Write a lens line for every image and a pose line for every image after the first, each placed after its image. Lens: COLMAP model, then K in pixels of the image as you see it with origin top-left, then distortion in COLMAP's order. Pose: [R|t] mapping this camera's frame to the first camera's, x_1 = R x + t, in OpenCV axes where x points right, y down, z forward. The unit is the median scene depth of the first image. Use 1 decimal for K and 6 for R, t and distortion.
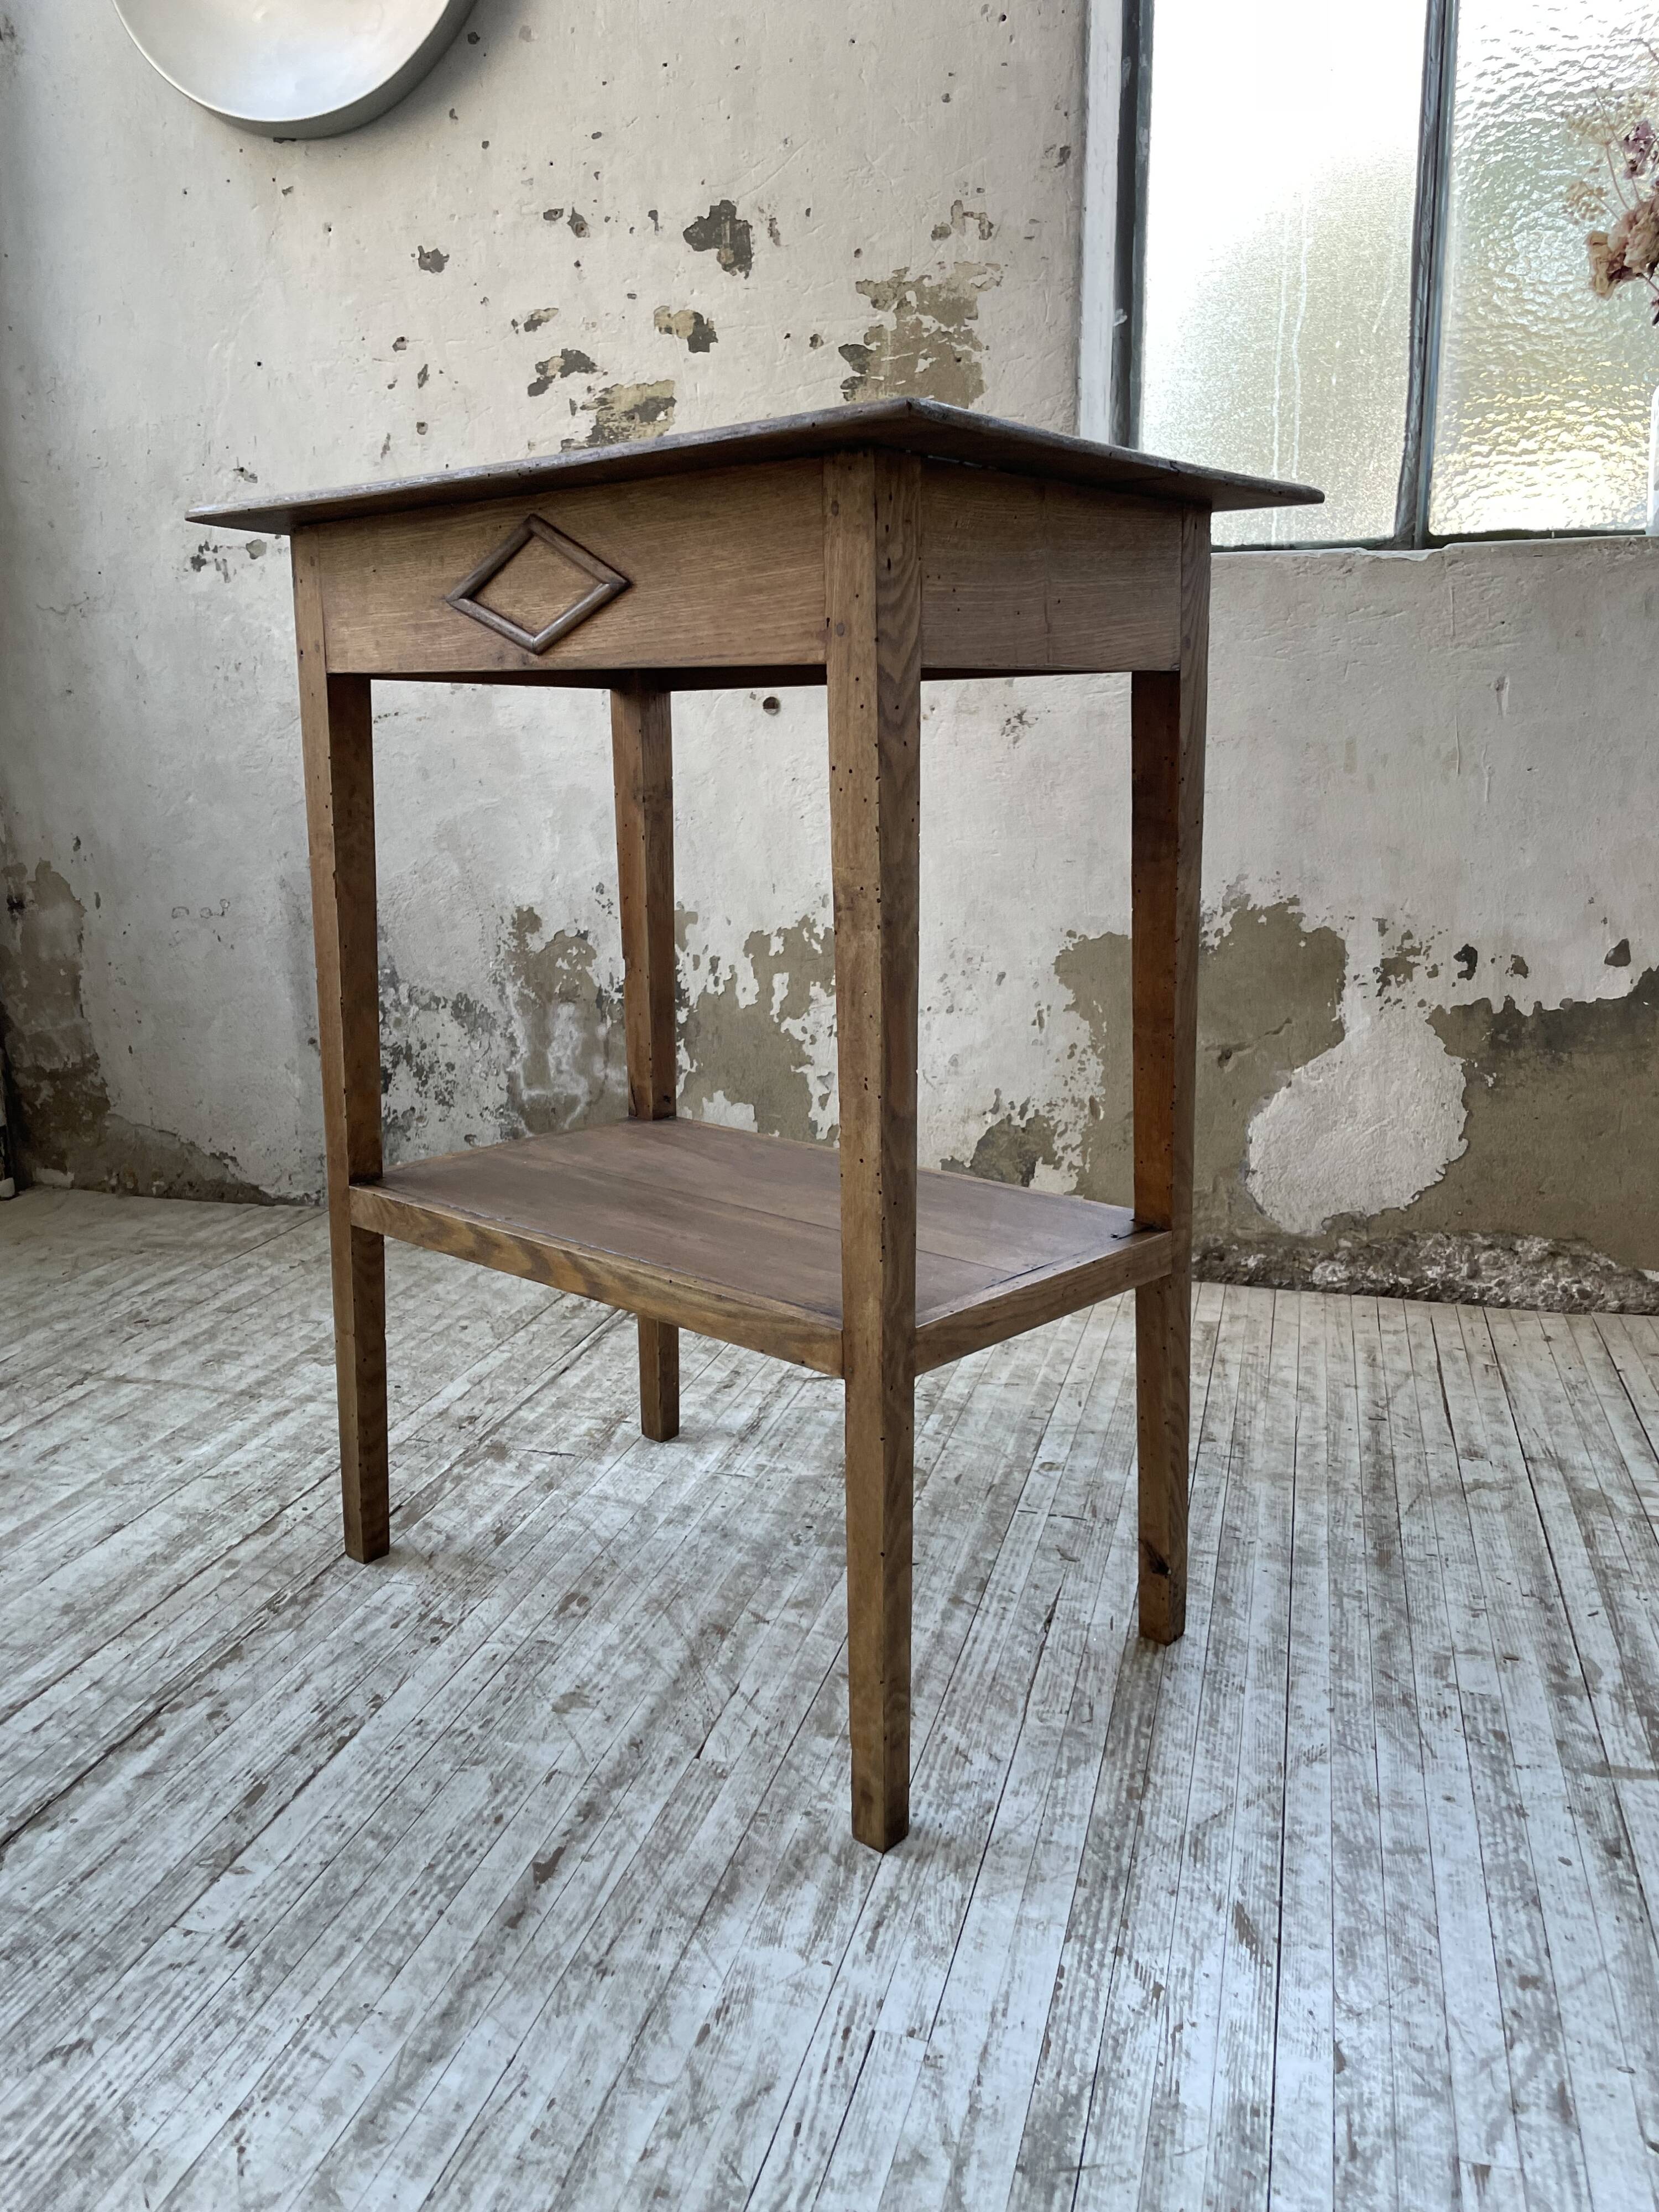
lens RADIAL K [[1680.3, 0, 851.4], [0, 1680.3, 1096.8], [0, 0, 1]] dist [0.086899, -0.119972]
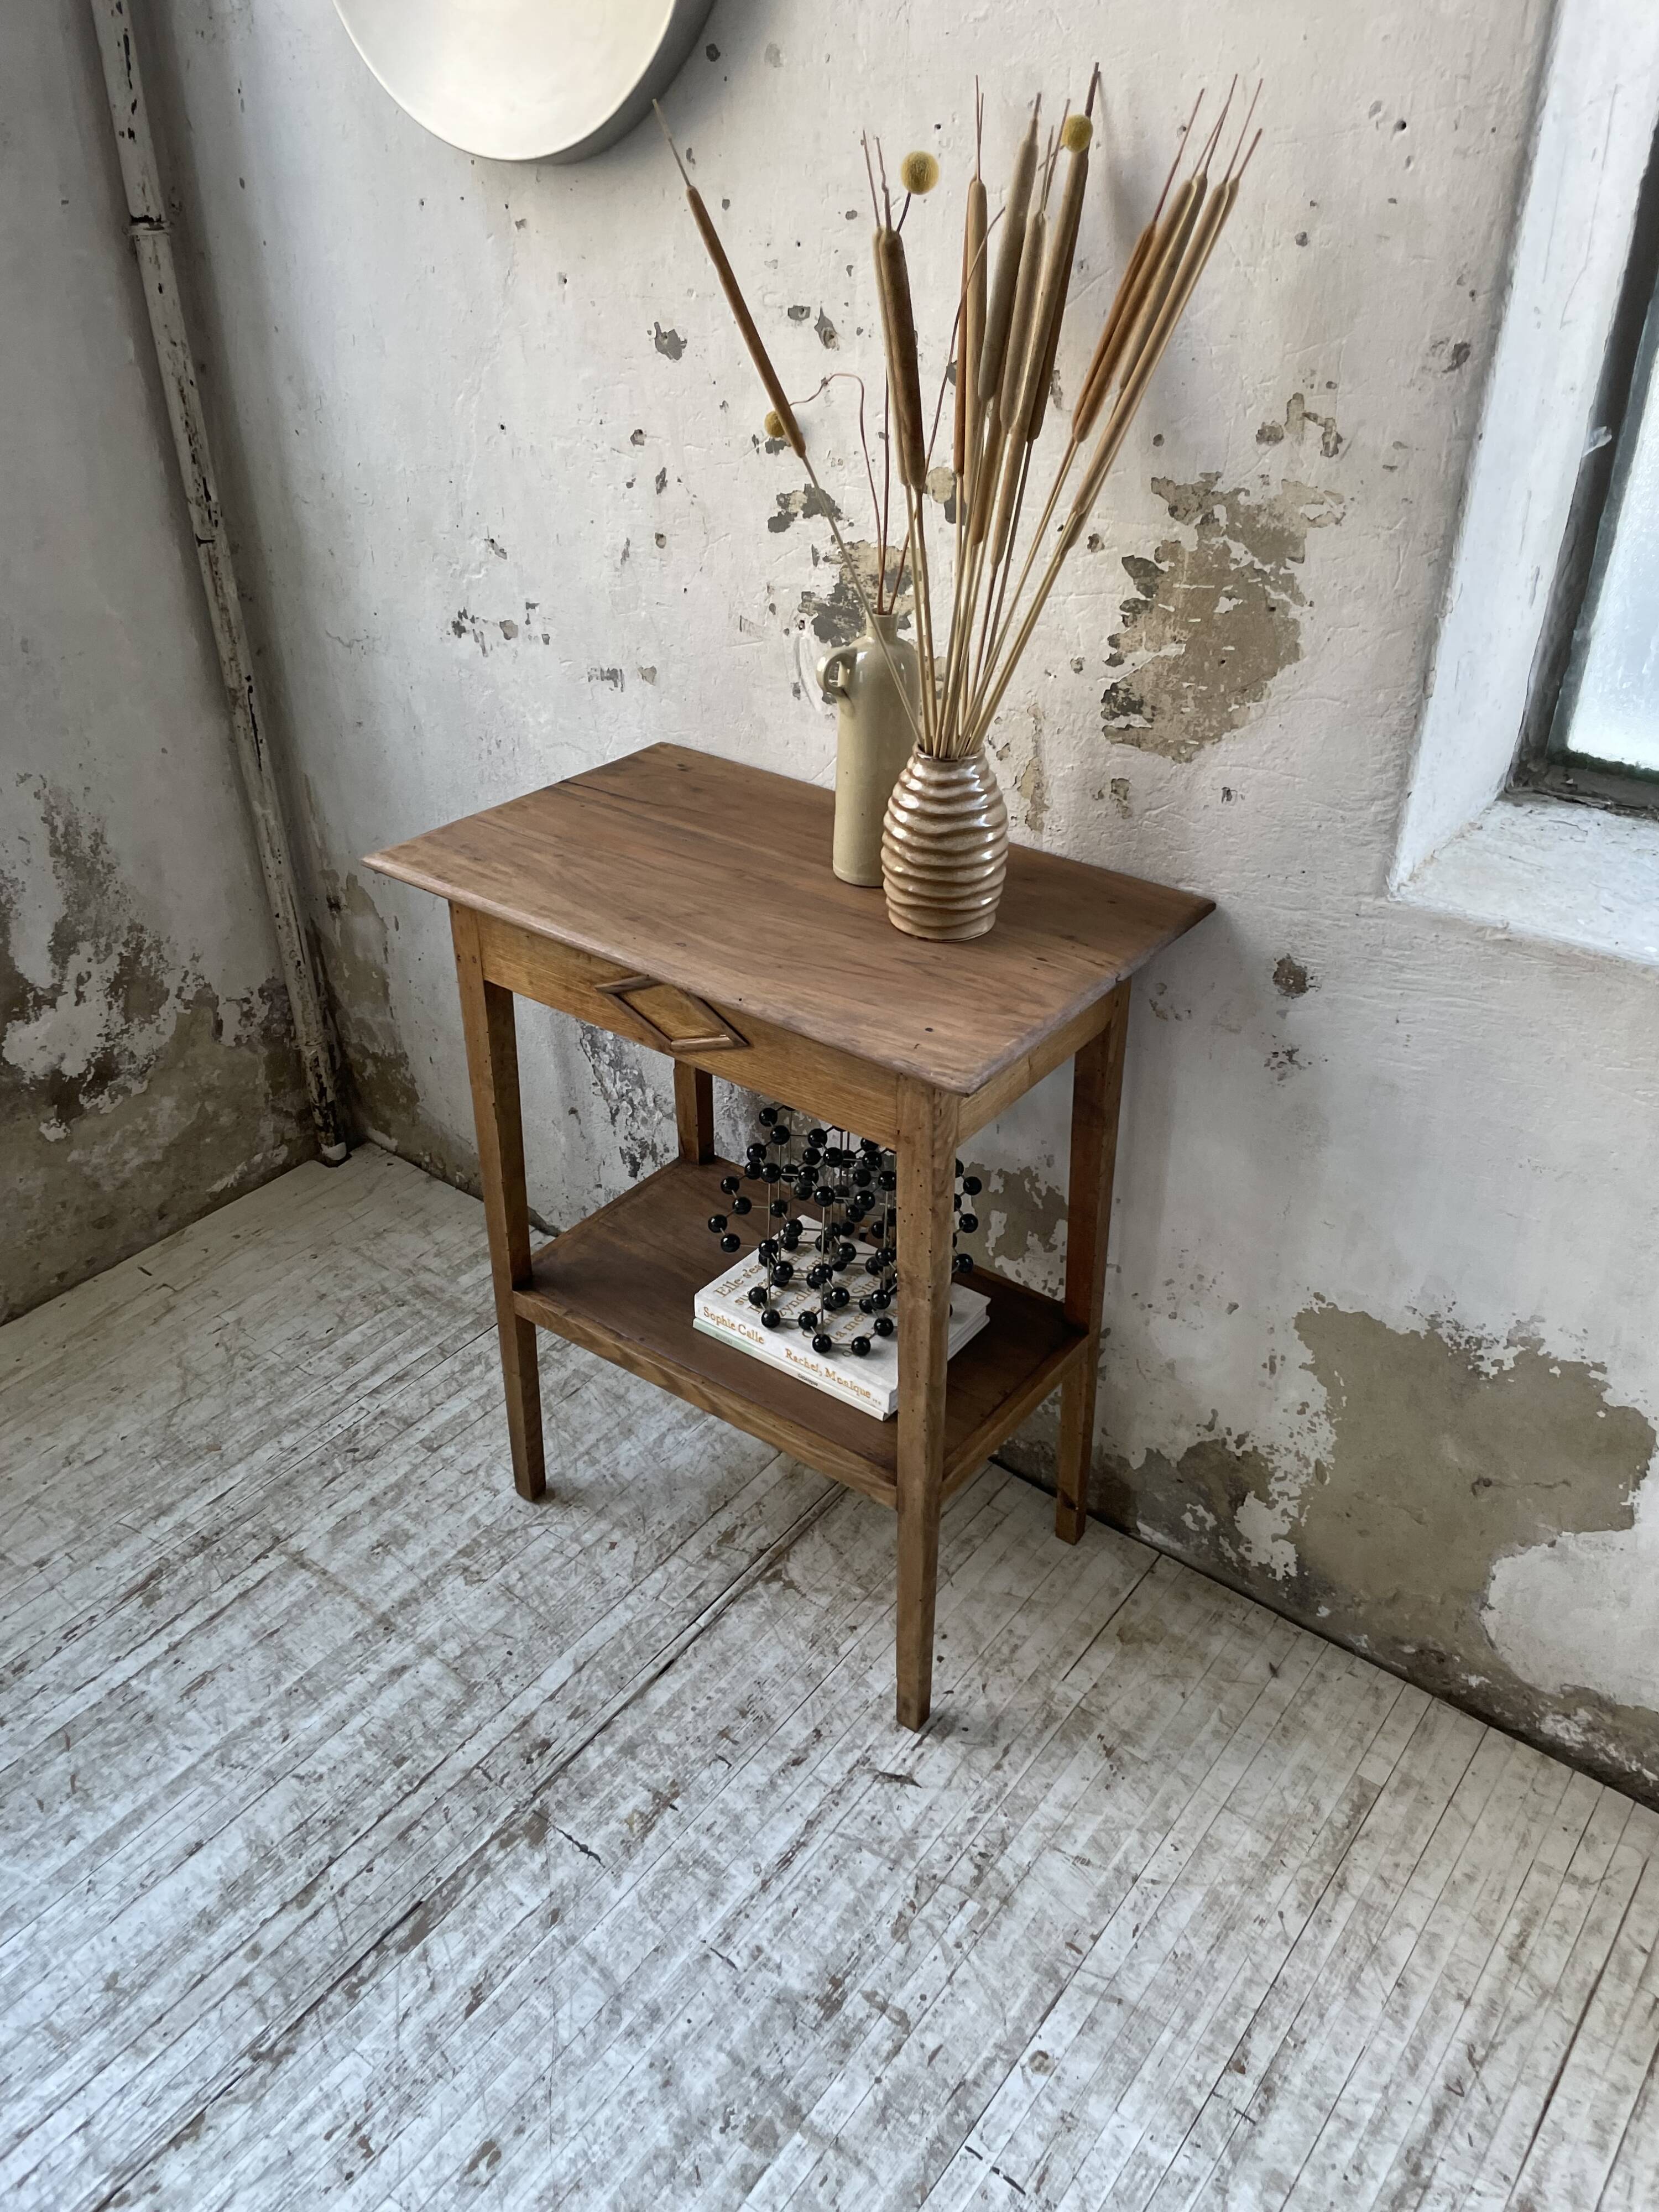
lens RADIAL K [[1680.3, 0, 852.6], [0, 1680.3, 1106.1], [0, 0, 1]] dist [0.086899, -0.119972]
pose [[0.928035, 0.204149, -0.311568, 0.167945], [-0.085629, 0.930959, 0.354940, -0.484481], [0.362518, -0.302717, 0.881444, 0.238396]]
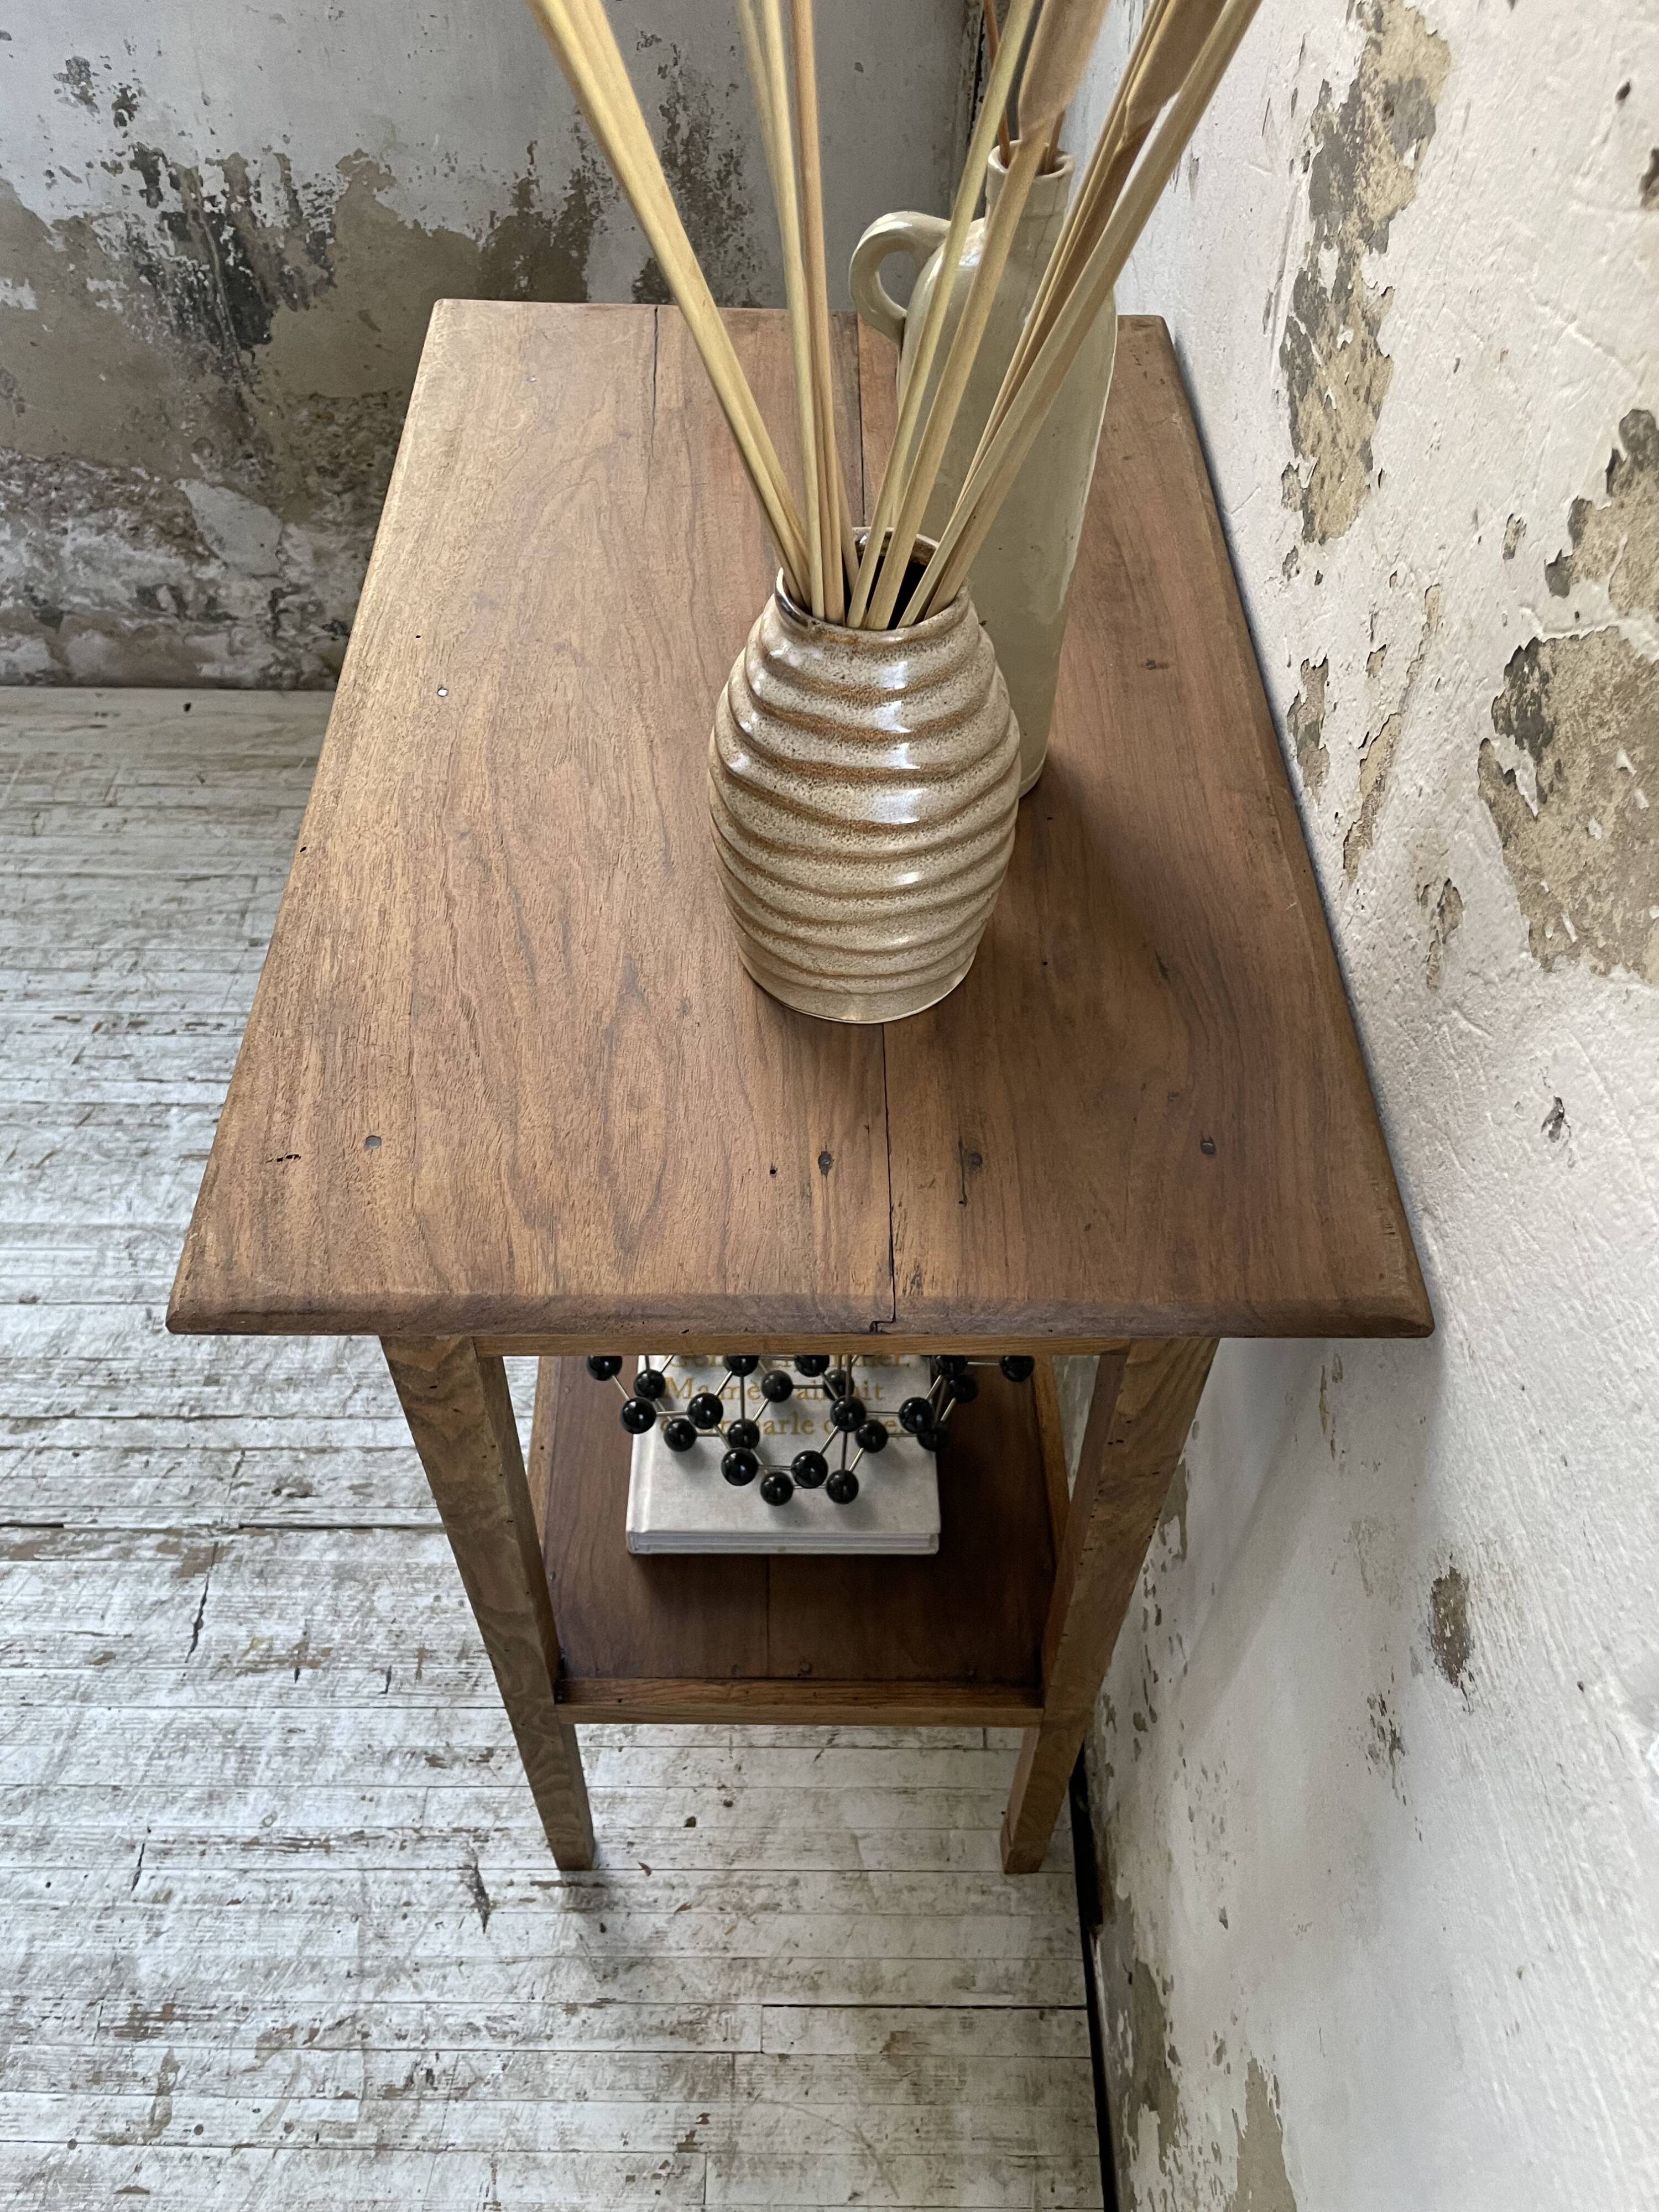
lens RADIAL K [[1680.3, 0, 812.9], [0, 1680.3, 1121.2], [0, 0, 1]] dist [0.086899, -0.119972]
pose [[0.258098, 0.756663, -0.600704, 0.179540], [-0.215375, 0.651187, 0.727715, -0.516923], [0.941806, -0.058445, 0.331036, 0.845540]]
